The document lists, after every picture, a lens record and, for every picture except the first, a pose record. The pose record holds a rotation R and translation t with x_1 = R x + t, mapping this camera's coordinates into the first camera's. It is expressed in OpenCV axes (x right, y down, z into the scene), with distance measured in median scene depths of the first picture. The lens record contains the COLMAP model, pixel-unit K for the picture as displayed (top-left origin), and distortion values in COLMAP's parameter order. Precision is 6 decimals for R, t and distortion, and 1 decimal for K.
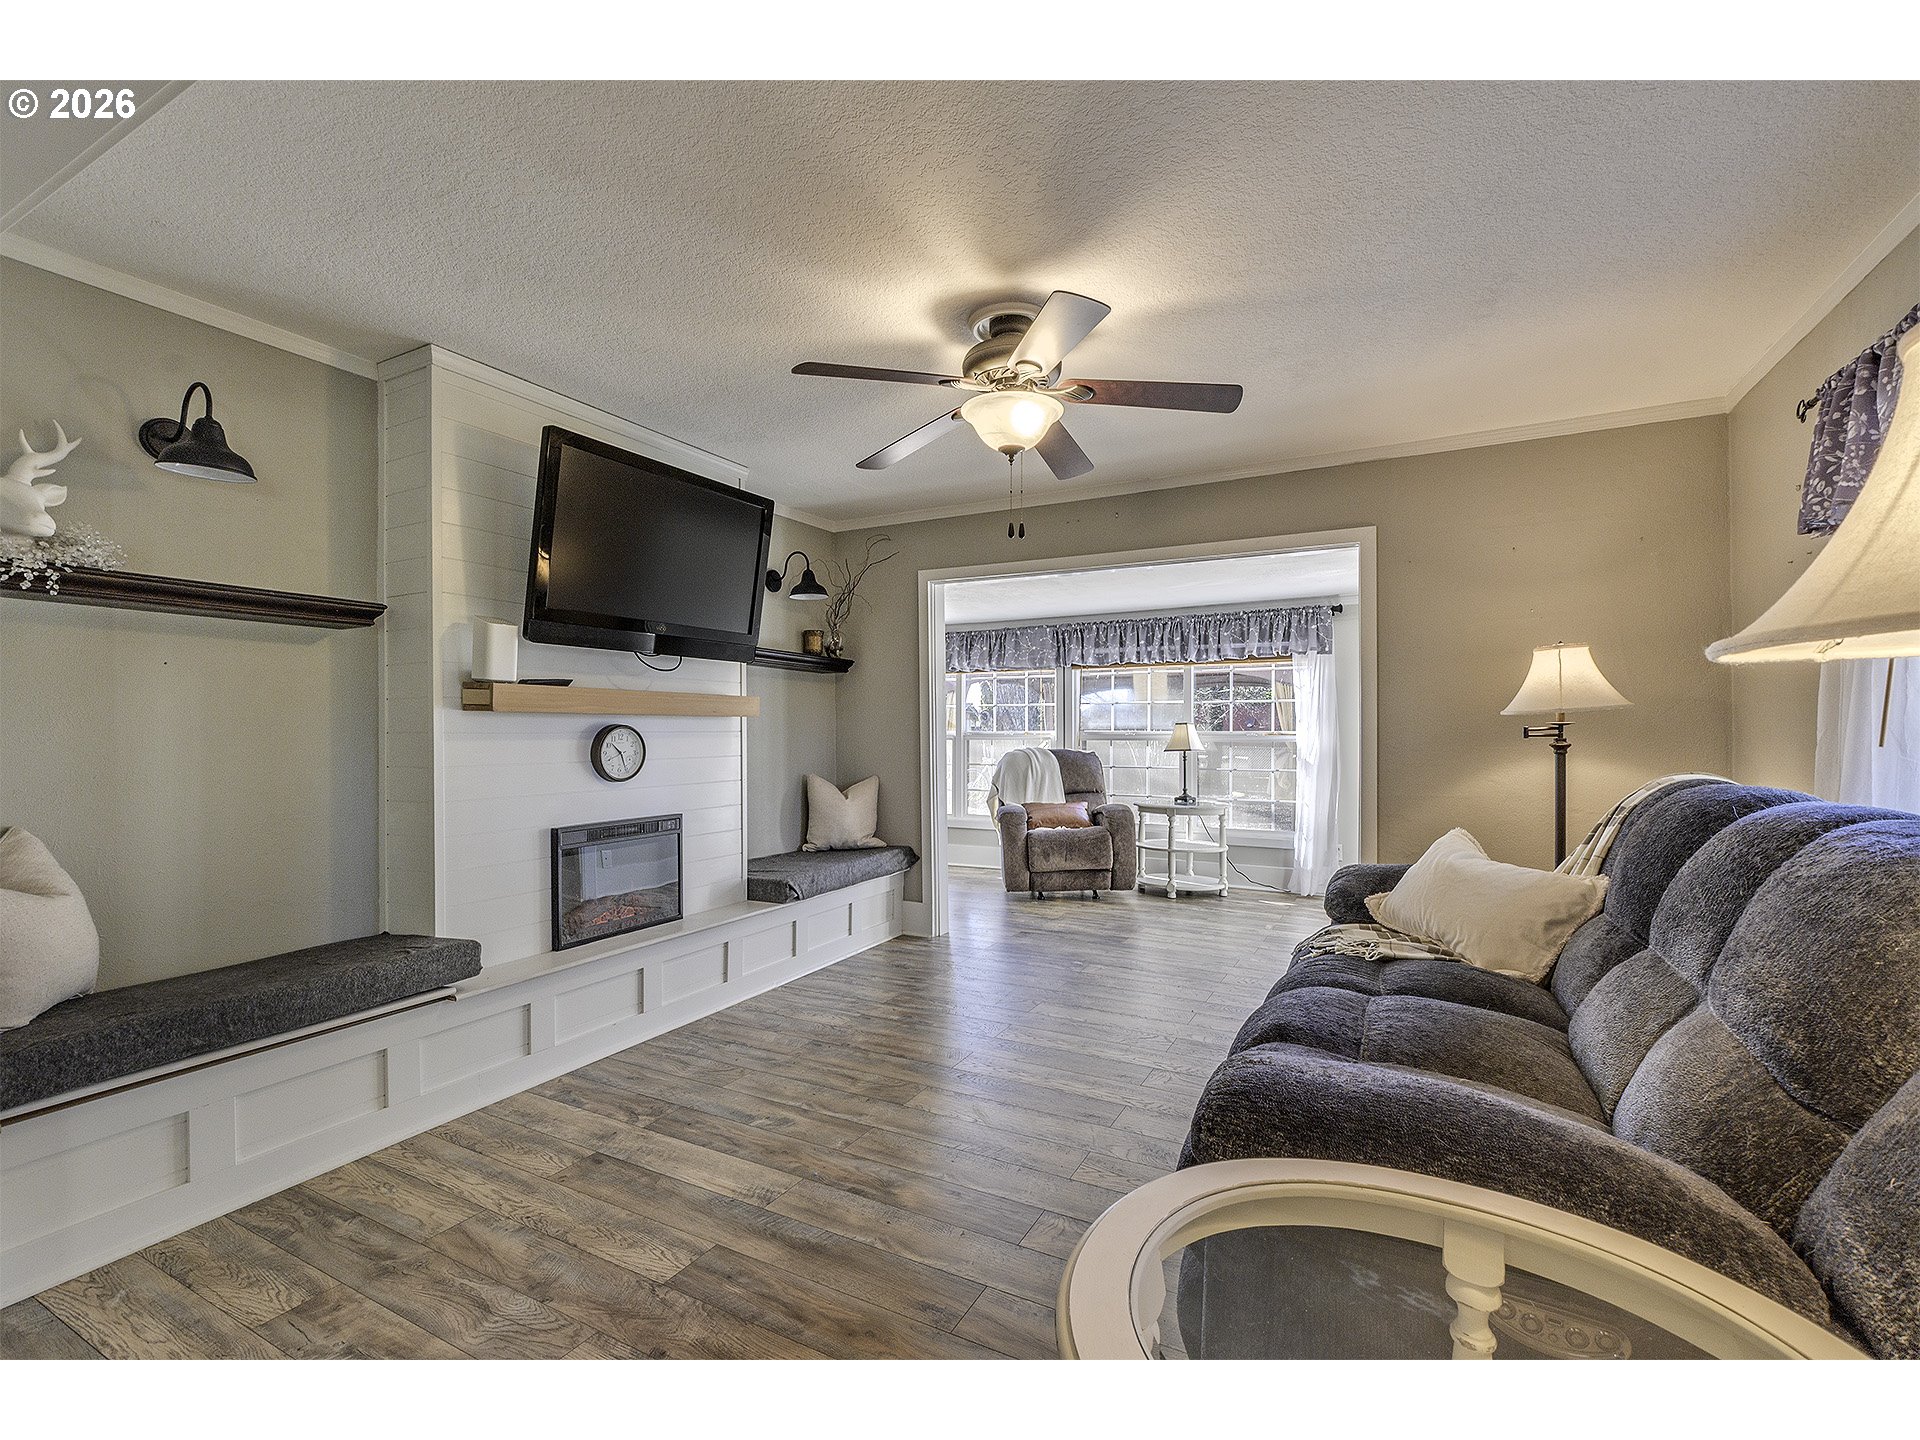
lens RADIAL K [[827.2, 0, 970.4], [0, 827.2, 727.9], [0, 0, 1]] dist [0.002952, 0.000002]
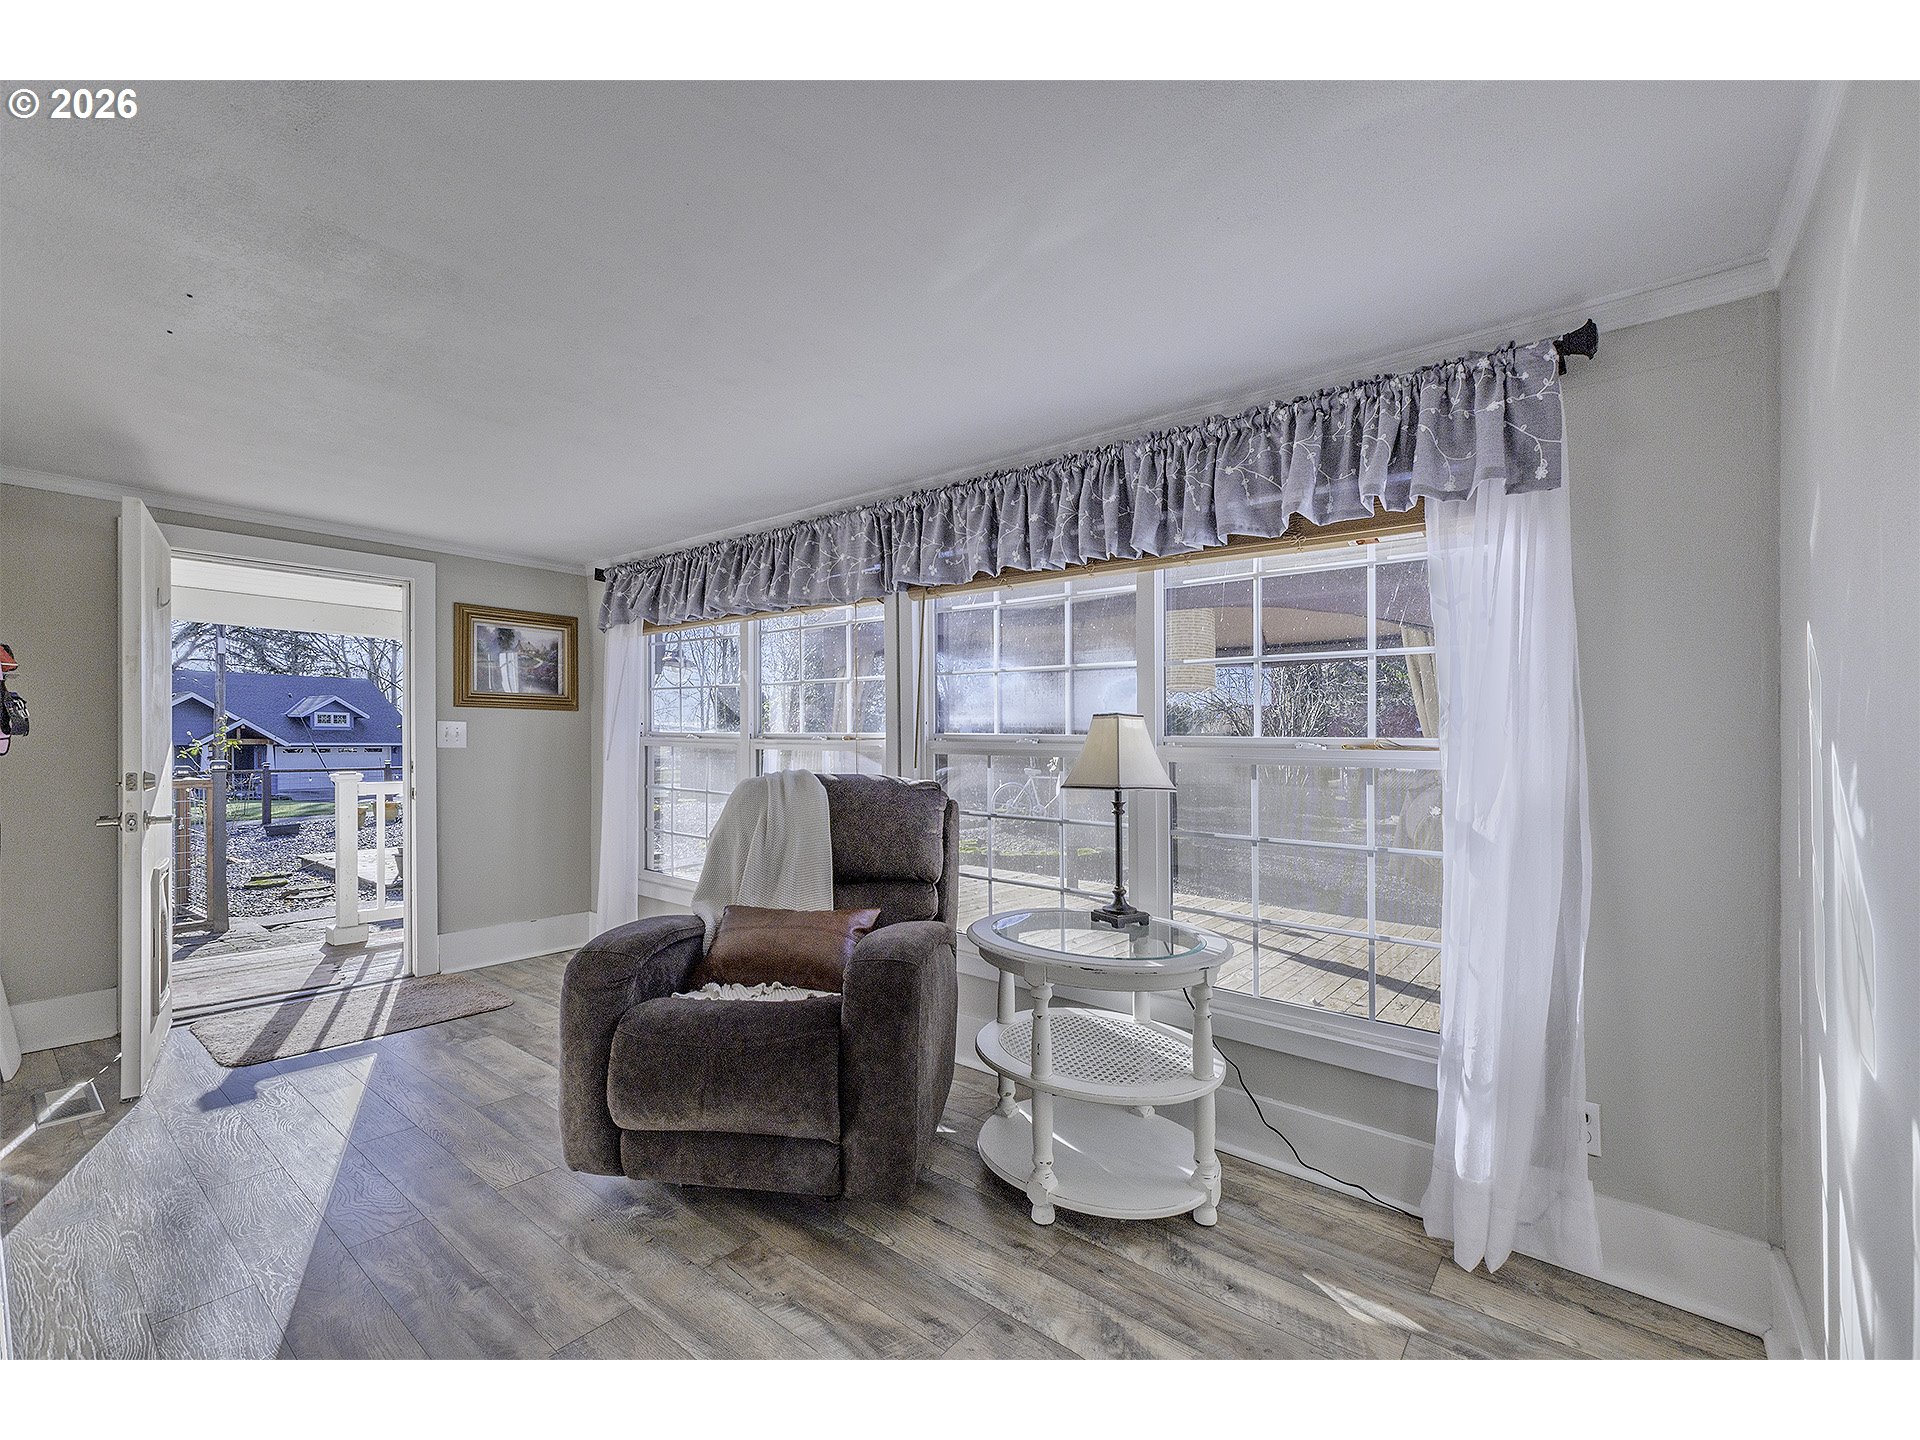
lens RADIAL K [[827.2, 0, 947.5], [0, 827.2, 718.6], [0, 0, 1]] dist [0.002952, 0.000002]
pose [[0.977496, -0.003788, -0.210922, 0.263622], [0.001729, 0.999949, -0.009944, -0.000304], [0.210949, 0.009355, 0.977452, 0.615706]]
